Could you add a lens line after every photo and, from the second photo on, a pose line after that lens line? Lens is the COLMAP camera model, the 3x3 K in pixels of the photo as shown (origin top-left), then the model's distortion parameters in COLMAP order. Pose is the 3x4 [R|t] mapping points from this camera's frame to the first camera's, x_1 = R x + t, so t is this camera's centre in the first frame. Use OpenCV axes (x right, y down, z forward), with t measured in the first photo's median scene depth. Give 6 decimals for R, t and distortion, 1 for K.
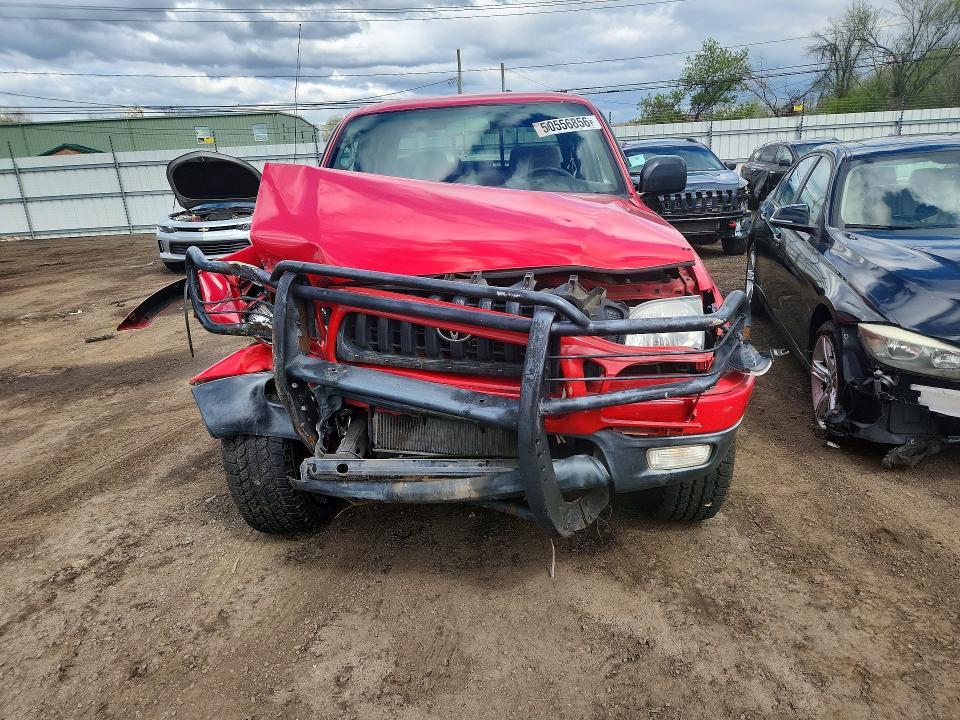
lens RADIAL K [[669.9, 0, 480.0], [0, 669.9, 360.0], [0, 0, 1]] dist [0.054234, -0.044325]
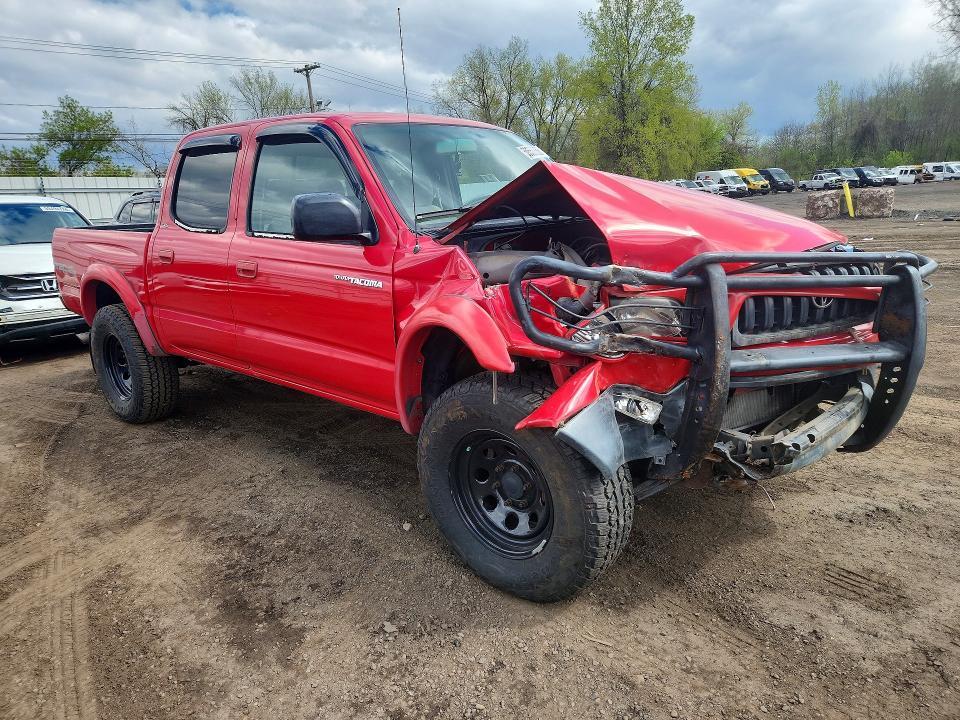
lens RADIAL K [[656.4, 0, 480.0], [0, 656.4, 360.0], [0, 0, 1]] dist [0.005273, -0.007197]
pose [[0.634959, -0.153271, 0.757189, -1.087418], [0.215047, 0.976450, 0.017321, -0.074622], [-0.742012, 0.151833, 0.652967, 0.588972]]
